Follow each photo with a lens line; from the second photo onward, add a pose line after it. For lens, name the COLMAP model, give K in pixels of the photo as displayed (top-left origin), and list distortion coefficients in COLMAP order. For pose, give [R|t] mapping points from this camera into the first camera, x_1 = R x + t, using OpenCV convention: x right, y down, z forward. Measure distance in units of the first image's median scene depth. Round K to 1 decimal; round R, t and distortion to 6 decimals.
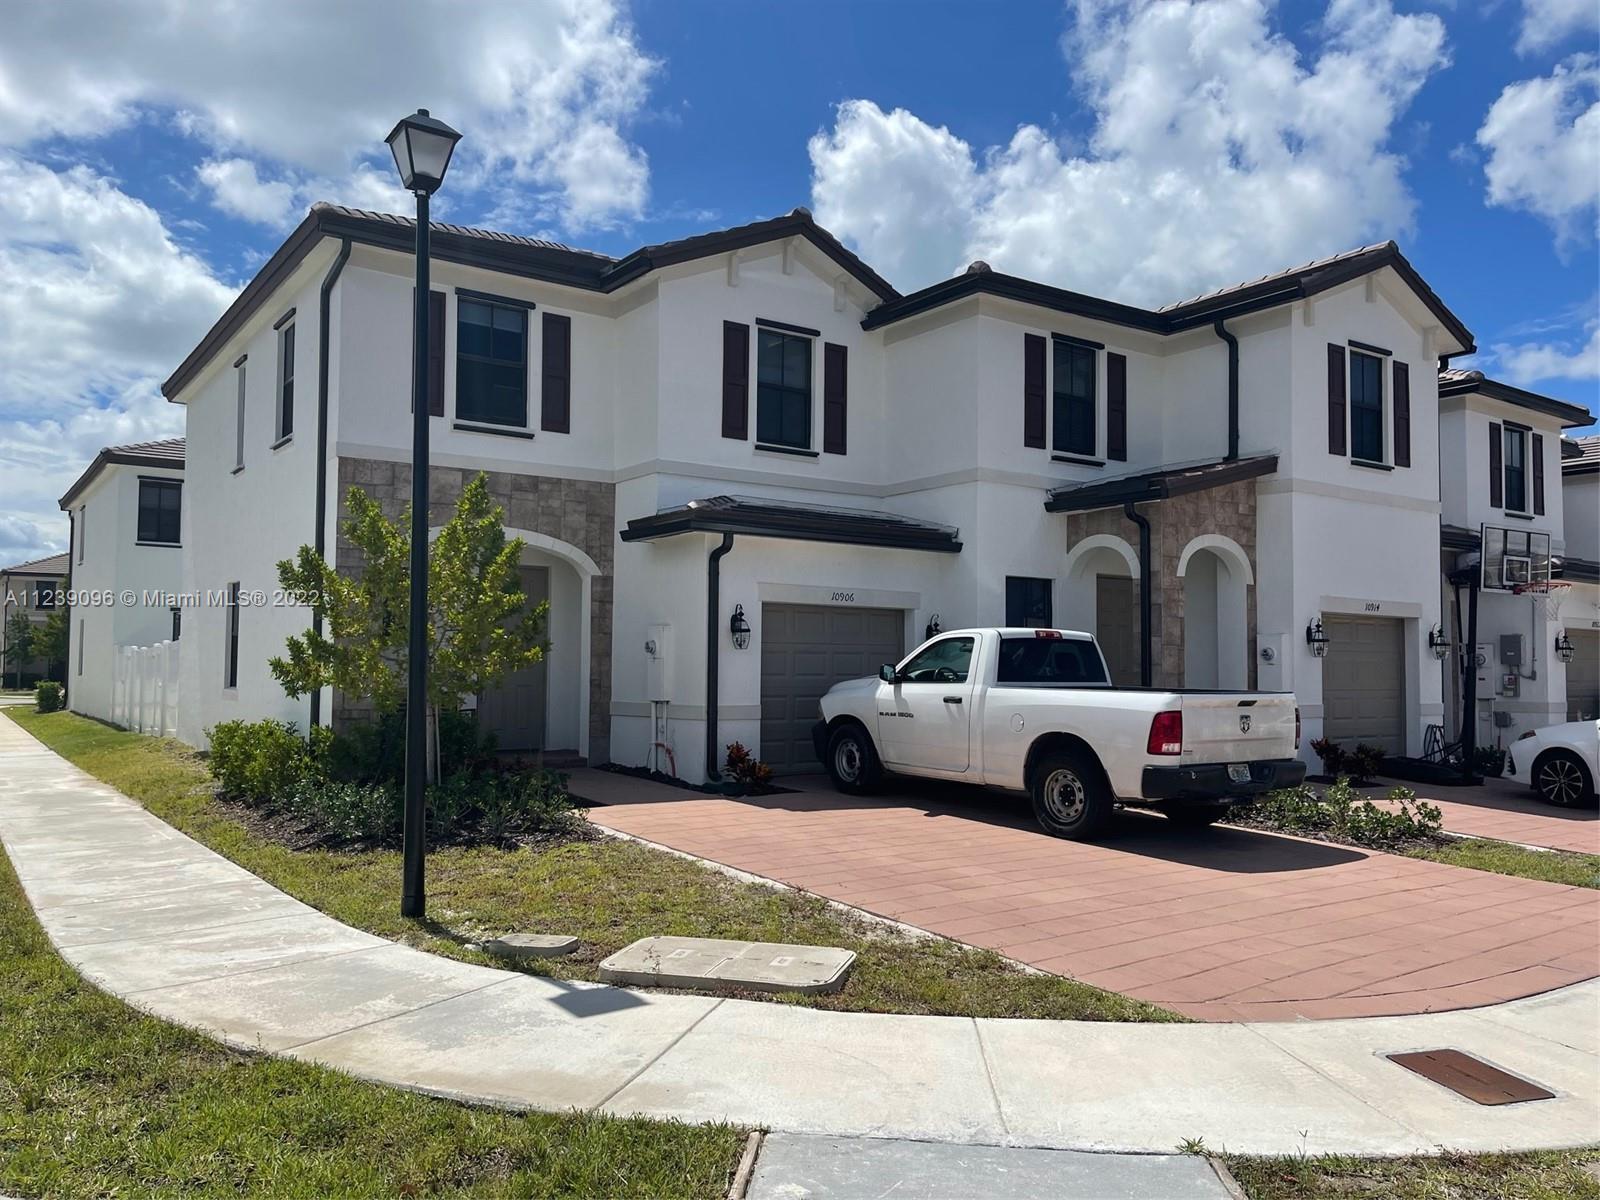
lens RADIAL K [[1176.5, 0, 803.7], [0, 1176.5, 632.6], [0, 0, 1]] dist [-0.001051, -0.002652]
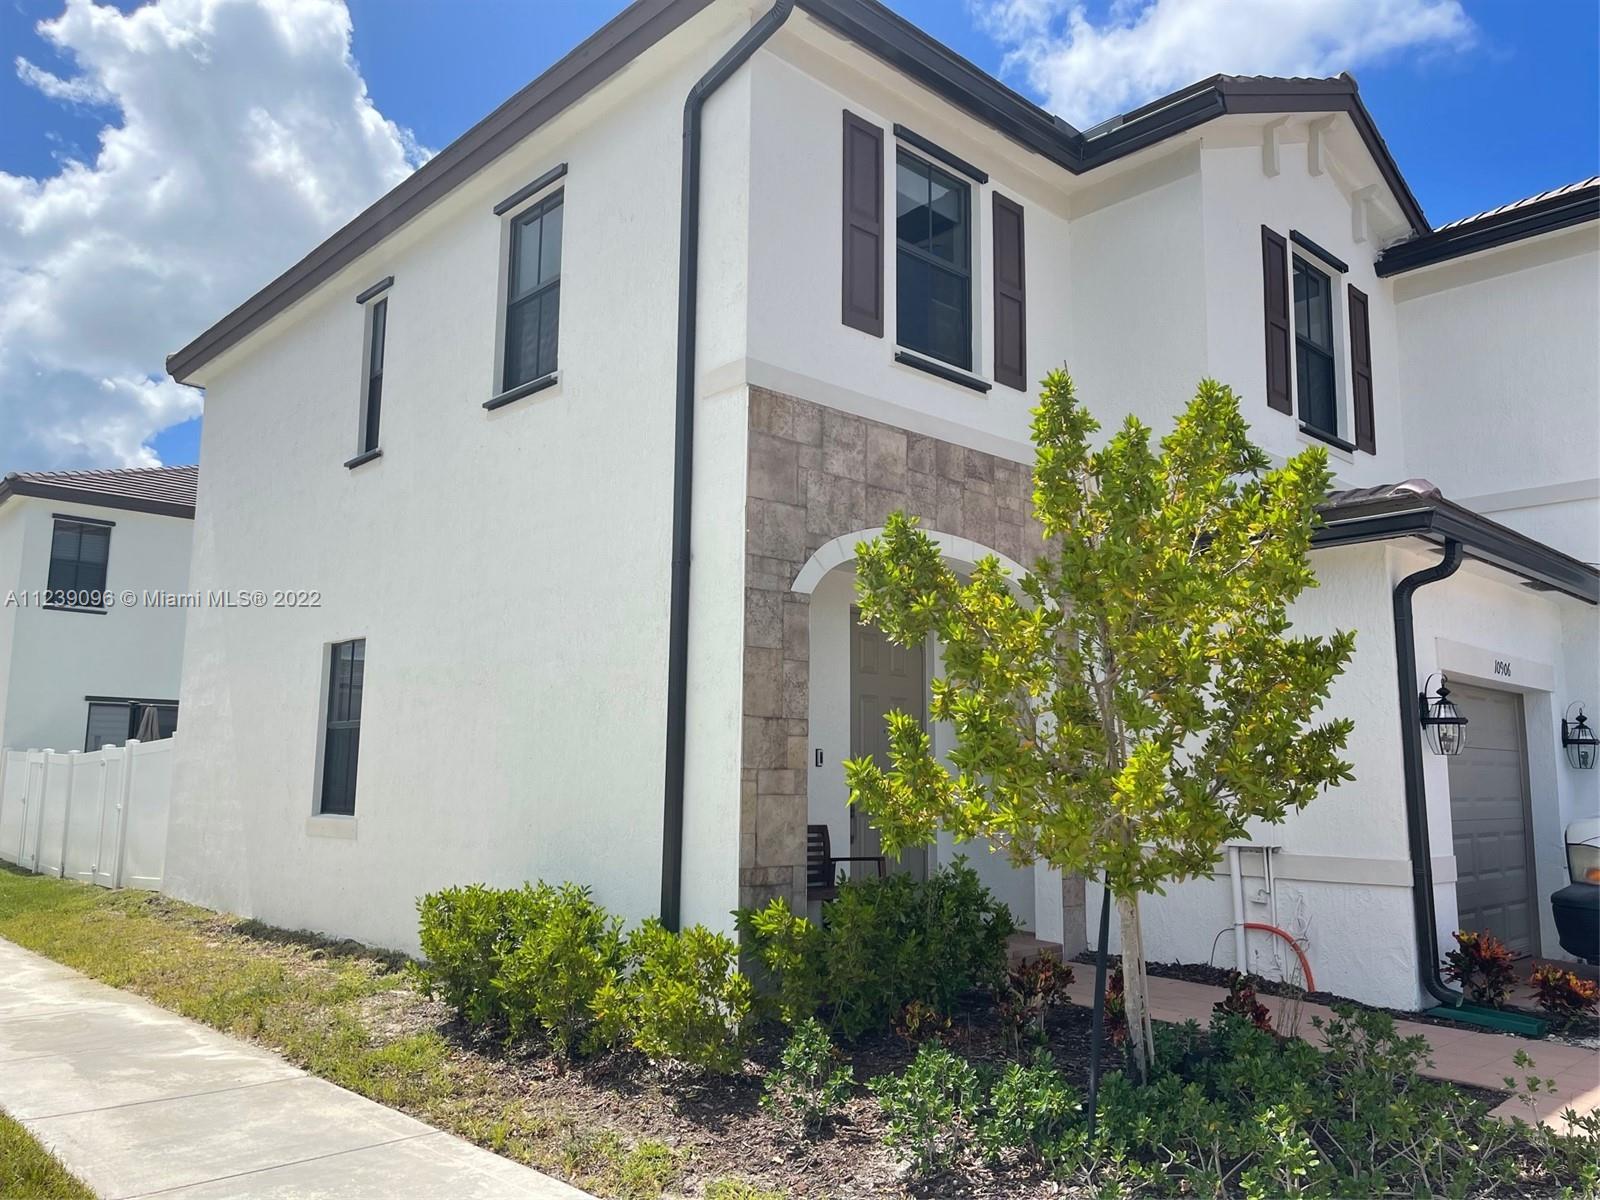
lens RADIAL K [[1212.7, 0, 800.0], [0, 1212.7, 600.0], [0, 0, 1]] dist [0.005336, -0.002765]
pose [[0.993060, 0.019597, 0.115965, -0.389932], [-0.006046, 0.993222, -0.116074, 0.009576], [-0.117454, 0.114567, 0.986448, 0.419793]]
